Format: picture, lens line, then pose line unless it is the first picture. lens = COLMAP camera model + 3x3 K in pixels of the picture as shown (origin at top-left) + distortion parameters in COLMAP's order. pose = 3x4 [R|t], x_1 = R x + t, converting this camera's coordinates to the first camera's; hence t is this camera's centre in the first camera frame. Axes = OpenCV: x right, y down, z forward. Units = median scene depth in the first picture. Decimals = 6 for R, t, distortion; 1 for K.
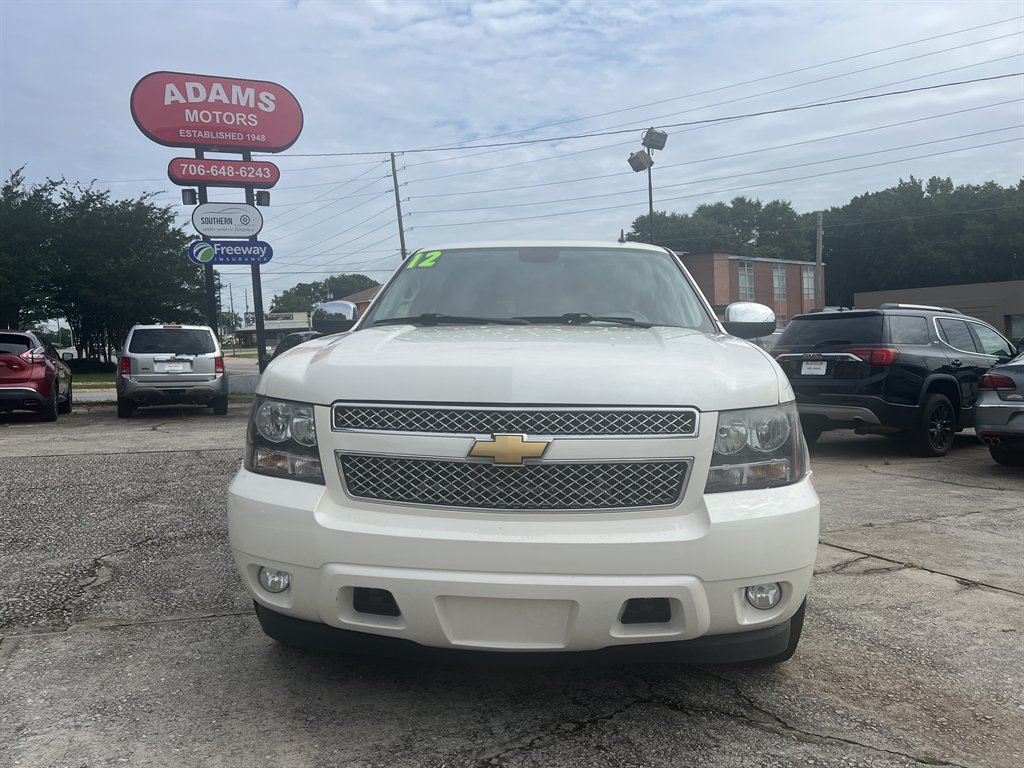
lens RADIAL K [[812.7, 0, 492.4], [0, 812.7, 402.5], [0, 0, 1]] dist [-0.015299, 0.004222]
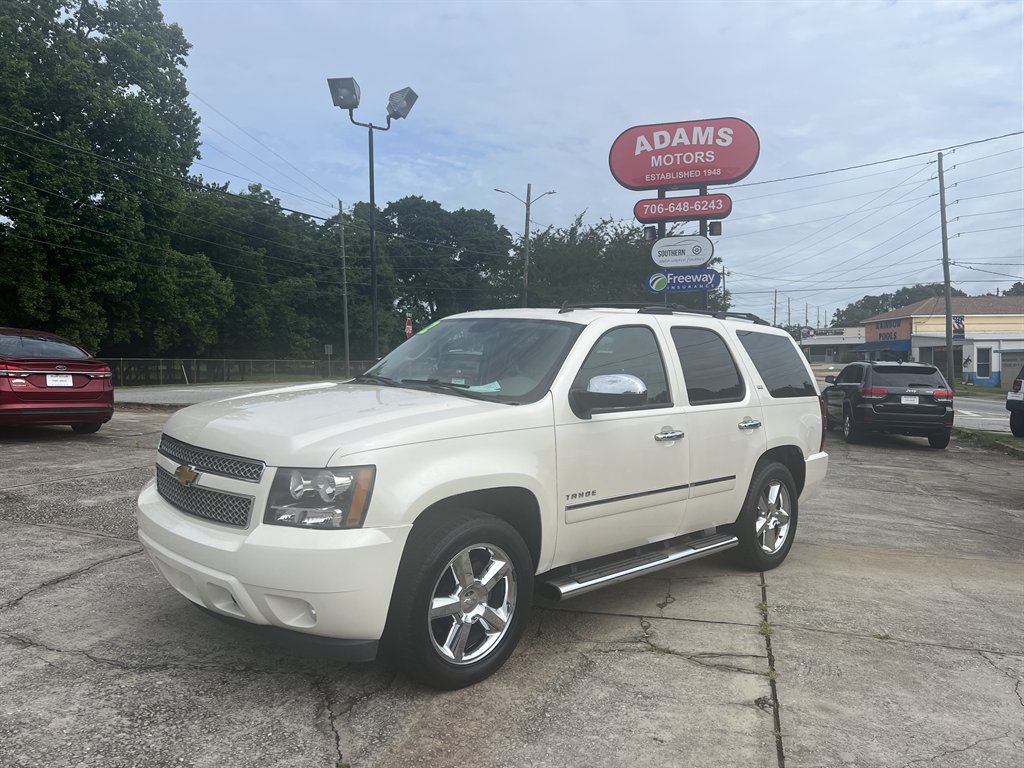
lens RADIAL K [[841.6, 0, 524.2], [0, 841.6, 382.6], [0, 0, 1]] dist [-0.037681, -0.005842]
pose [[0.728709, 0.042238, -0.683519, 0.292362], [-0.064008, 0.997928, -0.006574, -0.028161], [0.681825, 0.048541, 0.729903, 0.042096]]
